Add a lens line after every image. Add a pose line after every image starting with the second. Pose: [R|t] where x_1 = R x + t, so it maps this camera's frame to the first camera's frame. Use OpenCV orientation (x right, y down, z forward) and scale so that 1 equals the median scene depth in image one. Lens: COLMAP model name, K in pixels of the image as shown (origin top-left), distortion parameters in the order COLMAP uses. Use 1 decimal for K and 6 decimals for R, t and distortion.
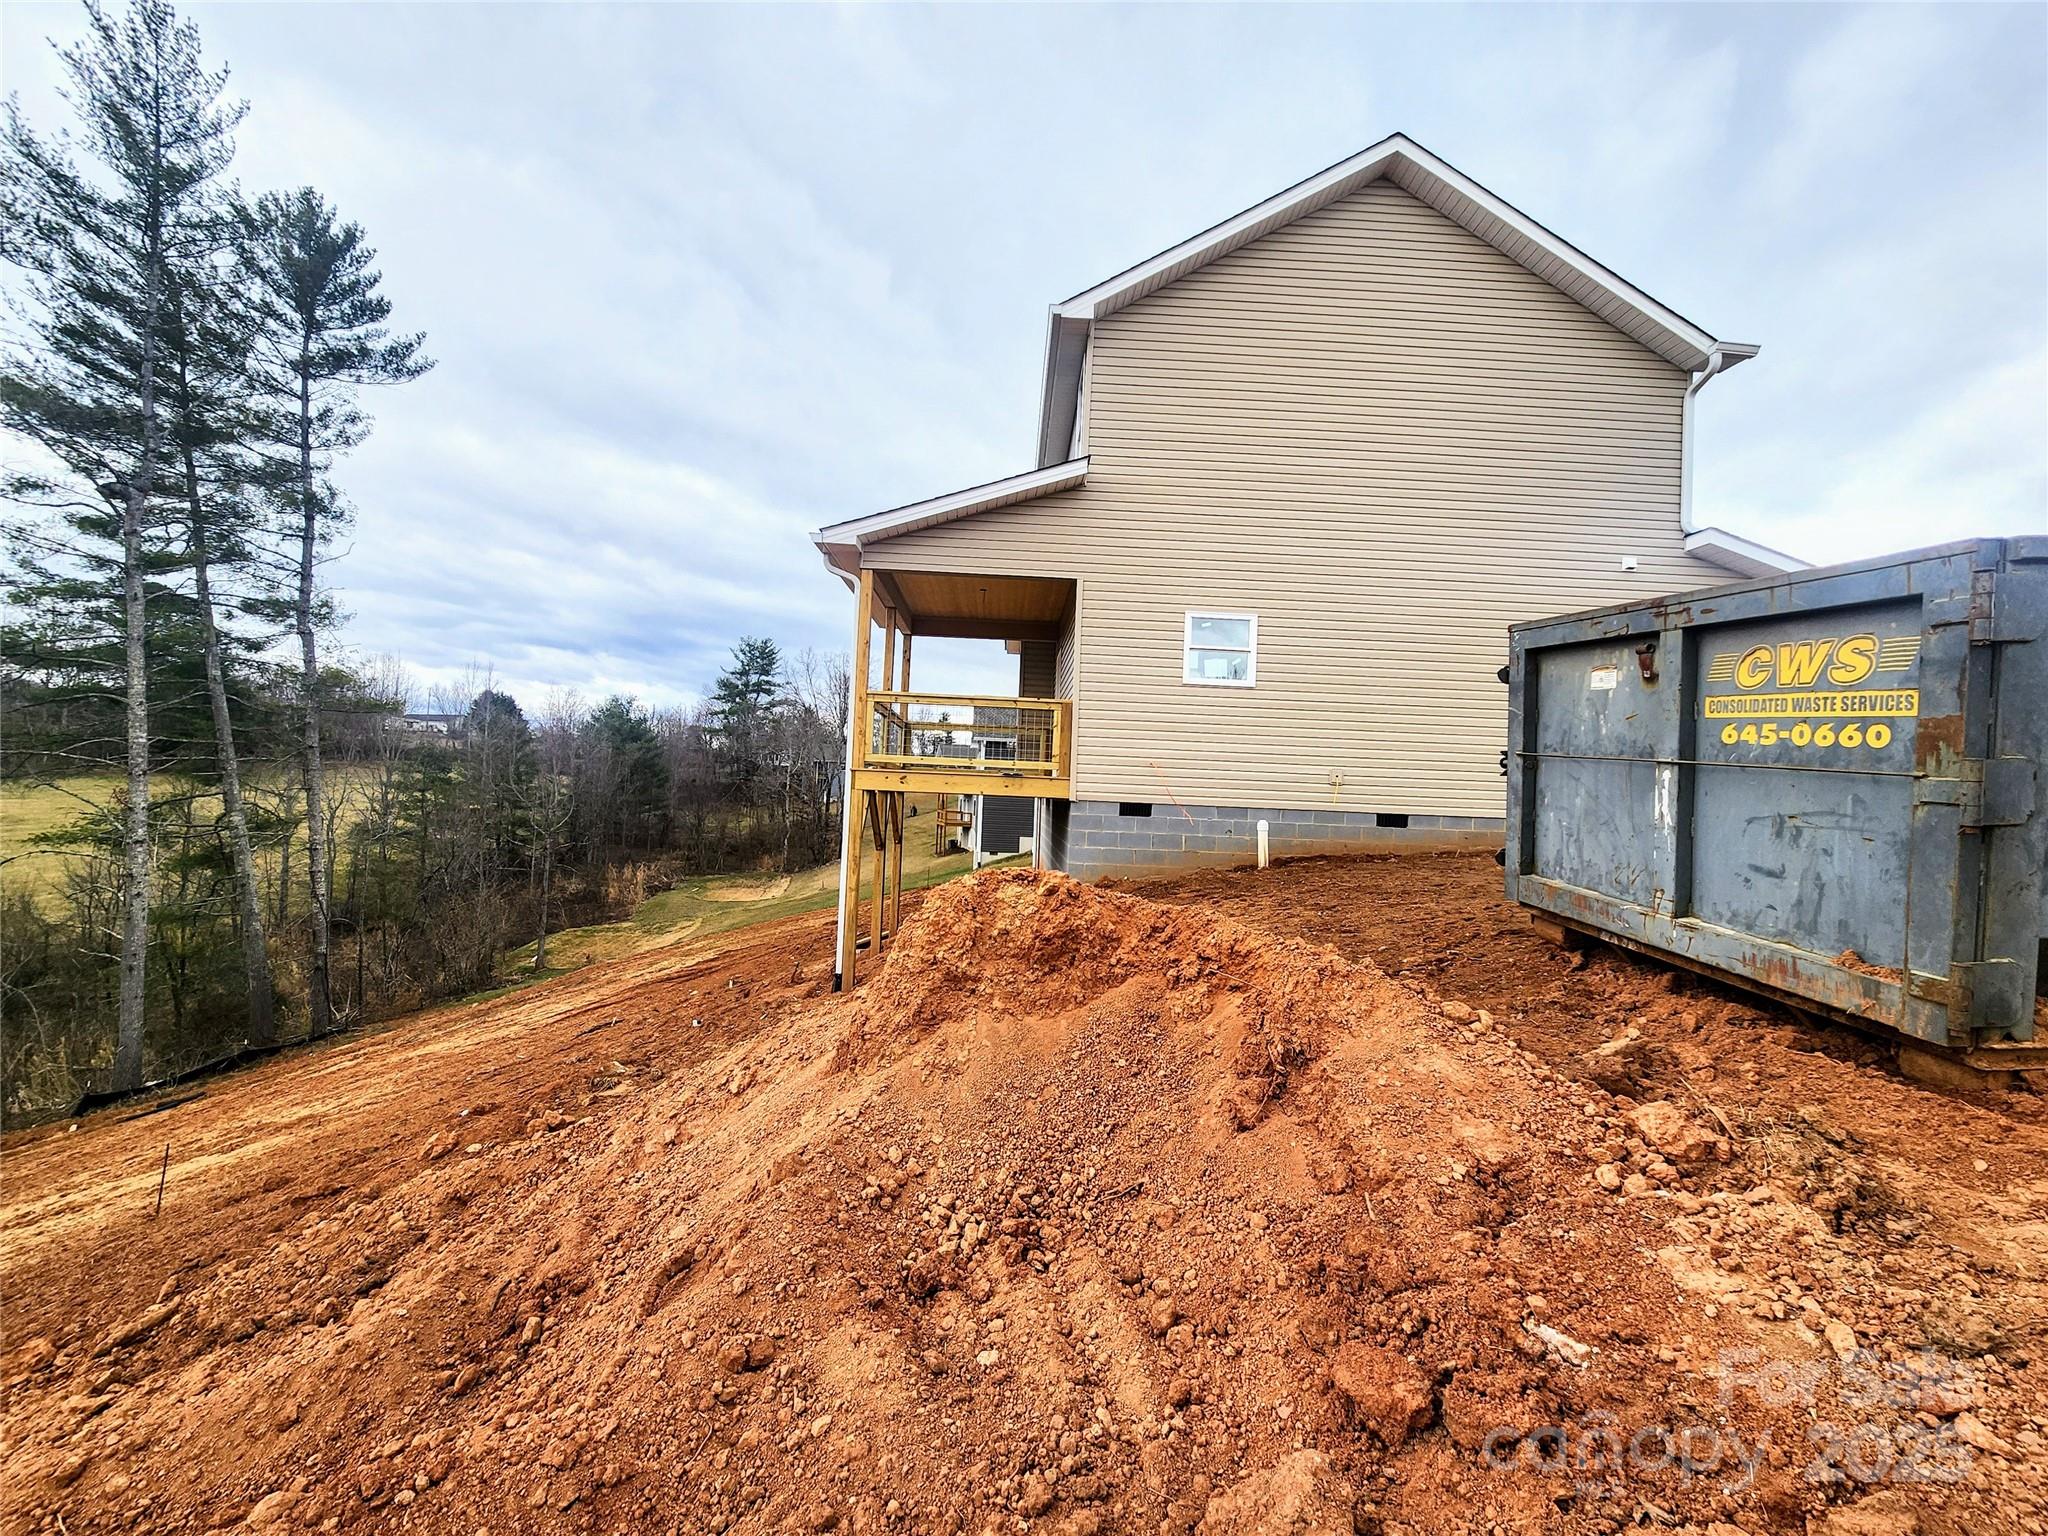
lens RADIAL K [[827.2, 0, 1013.8], [0, 827.2, 759.2], [0, 0, 1]] dist [-0.000735, -0.000166]
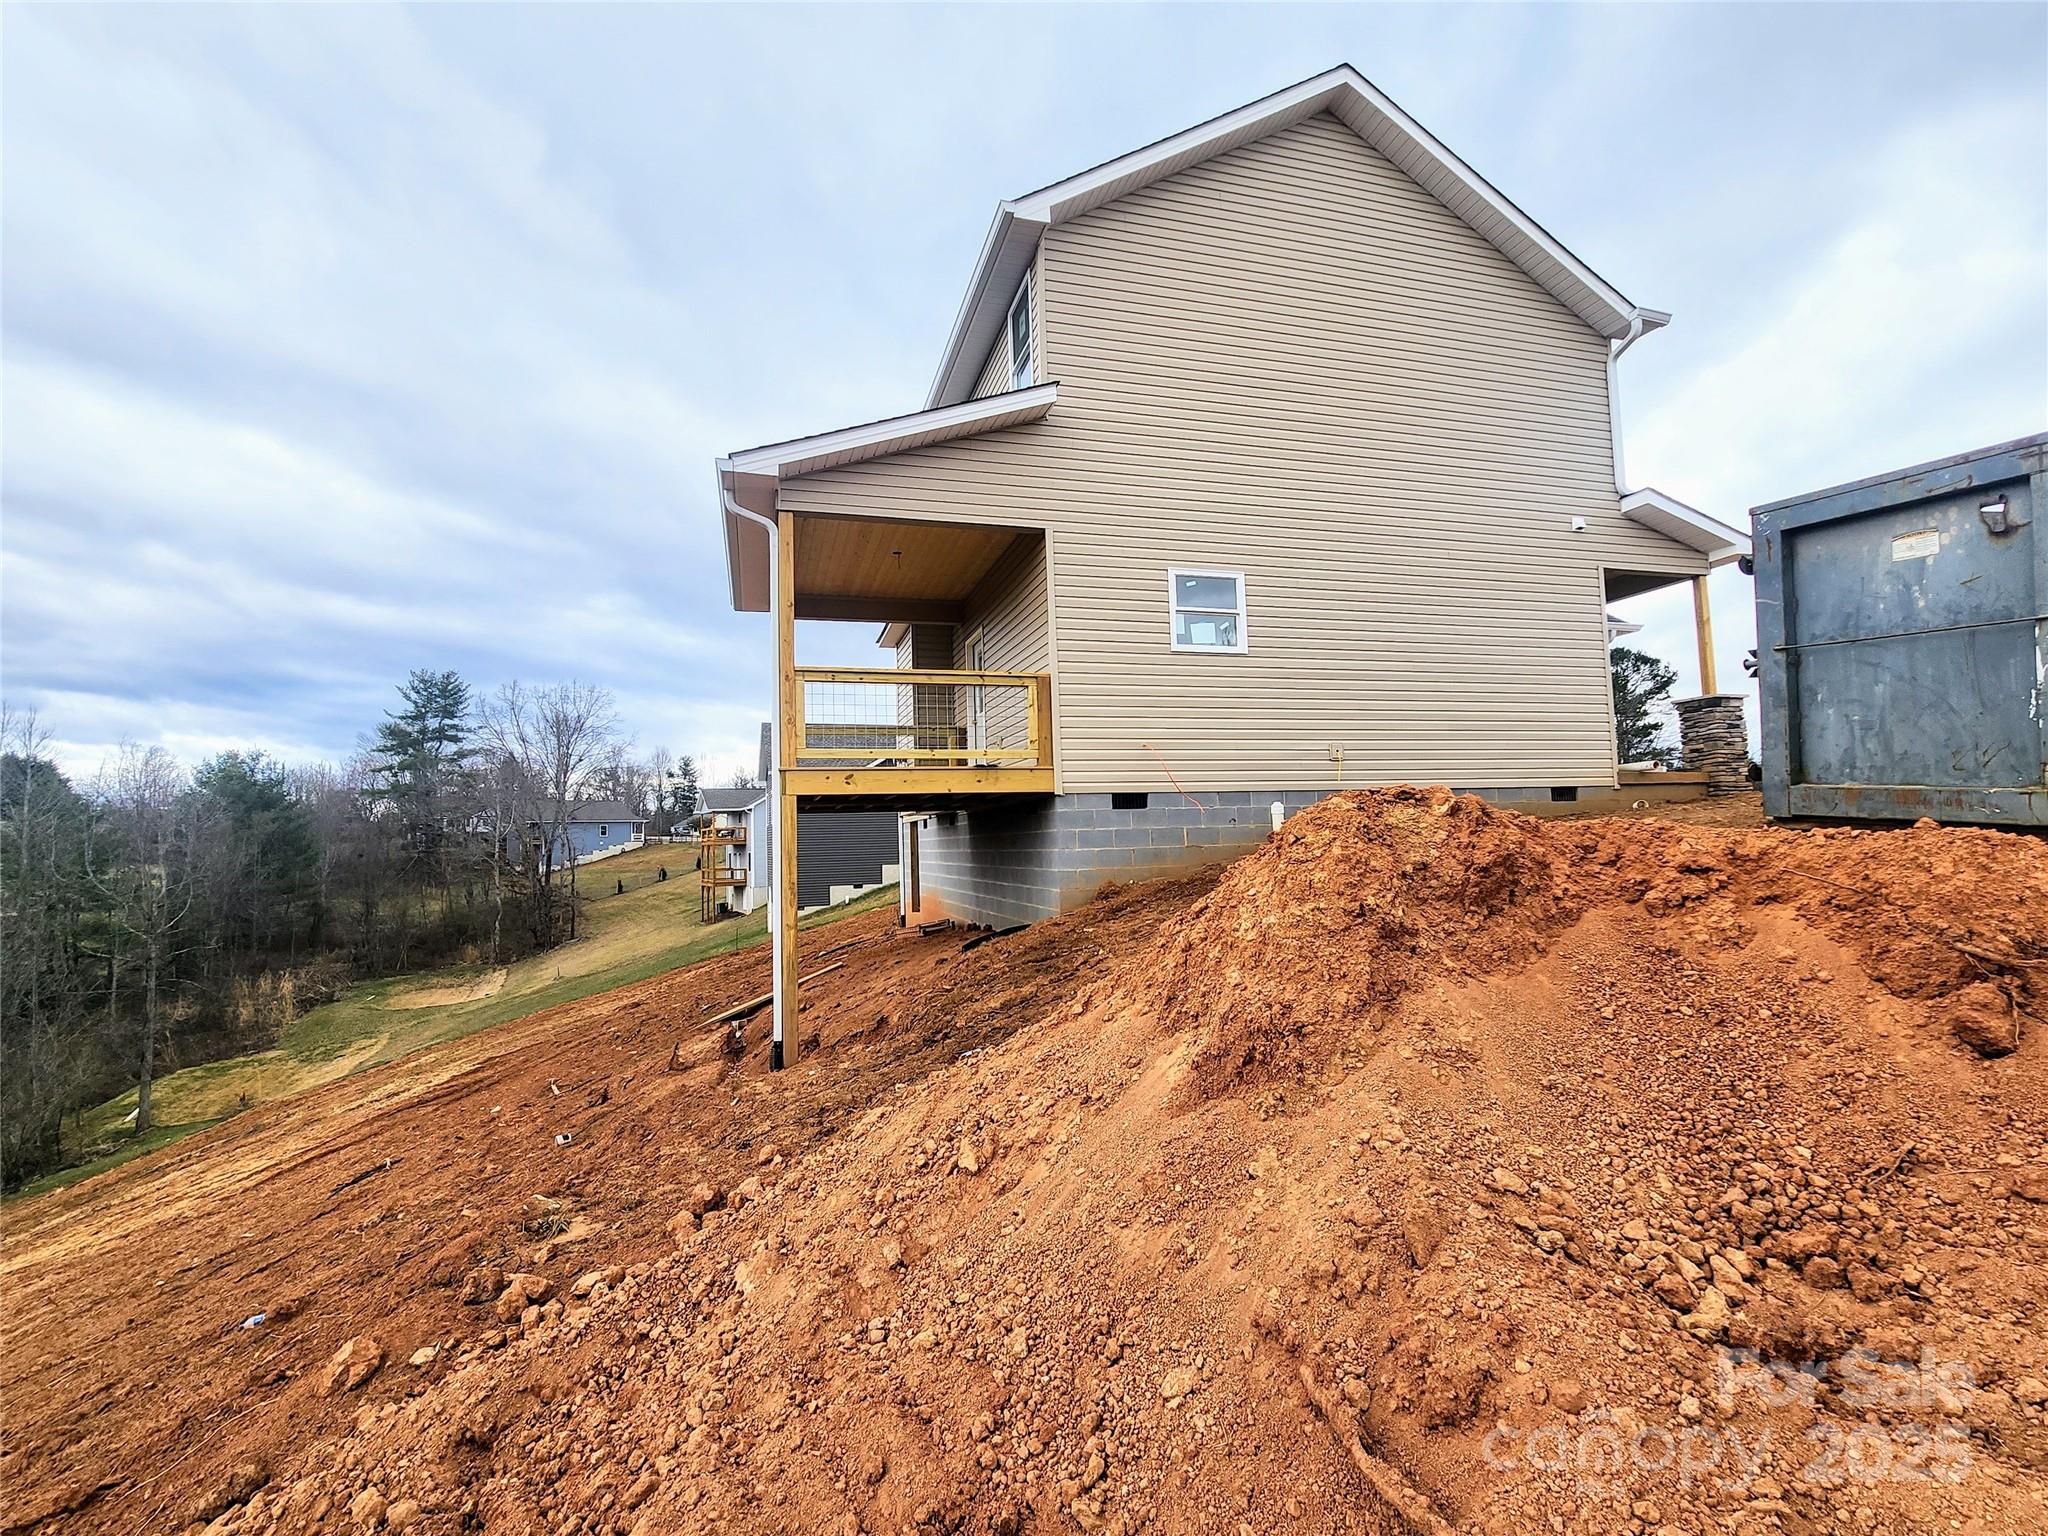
lens RADIAL K [[929.7, 0, 1012.3], [0, 929.7, 761.8], [0, 0, 1]] dist [-0.001472, 0.000988]
pose [[0.965333, -0.046892, 0.256774, -0.202609], [0.057880, 0.997696, -0.035399, 0.046481], [-0.254522, 0.049034, 0.965823, 0.114232]]
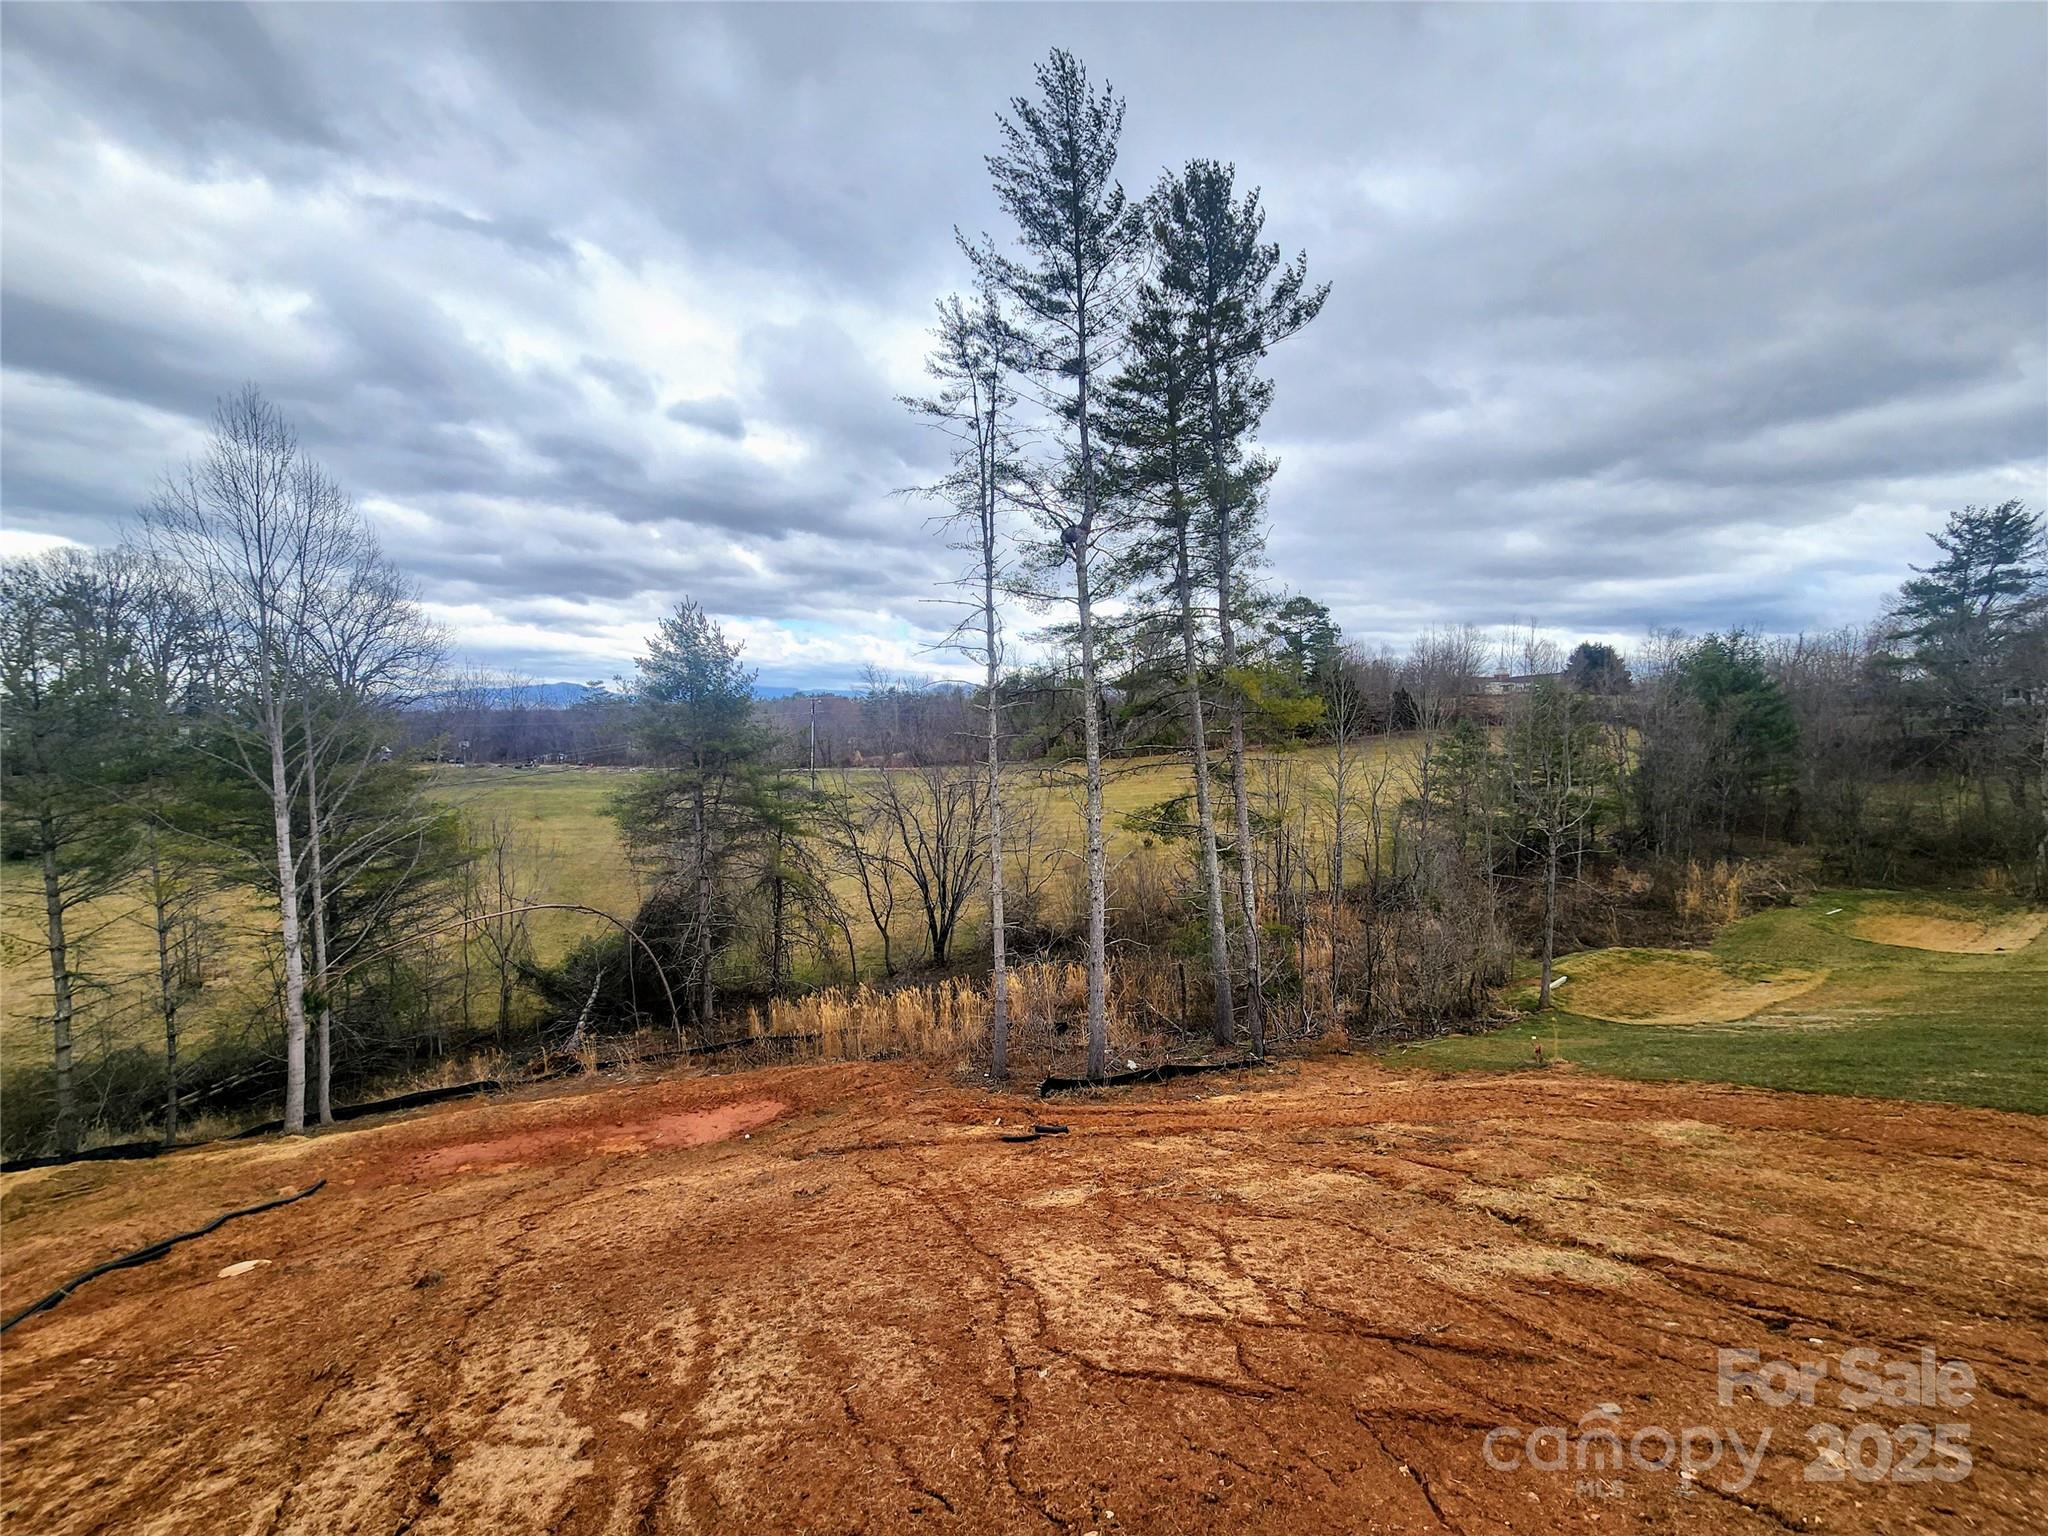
lens RADIAL K [[827.2, 0, 1024.3], [0, 827.2, 774.7], [0, 0, 1]] dist [-0.000735, -0.000166]
pose [[0.387573, 0.011629, -0.921766, -0.178716], [0.057260, 0.997686, 0.036662, -0.124616], [0.920059, -0.066989, 0.386010, 1.142483]]
